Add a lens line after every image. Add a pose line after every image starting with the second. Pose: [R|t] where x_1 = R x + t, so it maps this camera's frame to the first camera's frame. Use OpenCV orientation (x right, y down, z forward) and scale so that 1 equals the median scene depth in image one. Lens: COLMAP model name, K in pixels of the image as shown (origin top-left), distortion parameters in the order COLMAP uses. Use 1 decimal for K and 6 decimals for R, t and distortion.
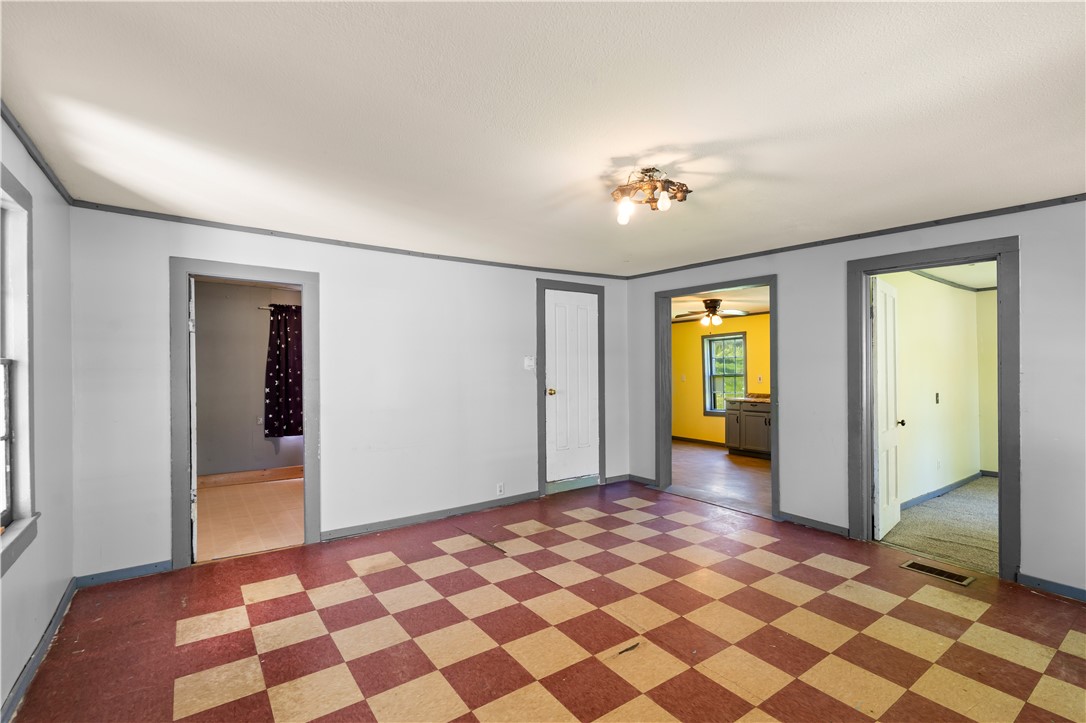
lens RADIAL K [[495.4, 0, 545.6], [0, 495.4, 371.2], [0, 0, 1]] dist [-0.010077, -0.000125]
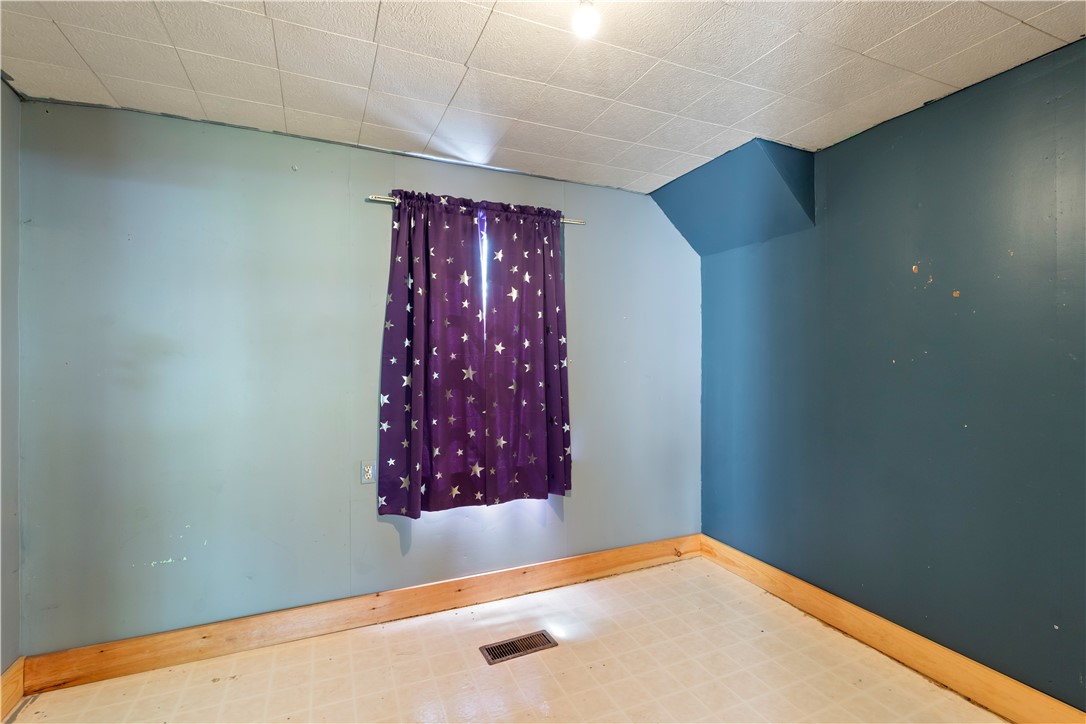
lens RADIAL K [[495.4, 0, 539.3], [0, 495.4, 357.8], [0, 0, 1]] dist [-0.010077, -0.000125]
pose [[0.977521, 0.002910, -0.210820, -0.351556], [-0.004707, 0.999957, -0.008022, 0.006713], [0.210787, 0.008834, 0.977492, 0.625338]]
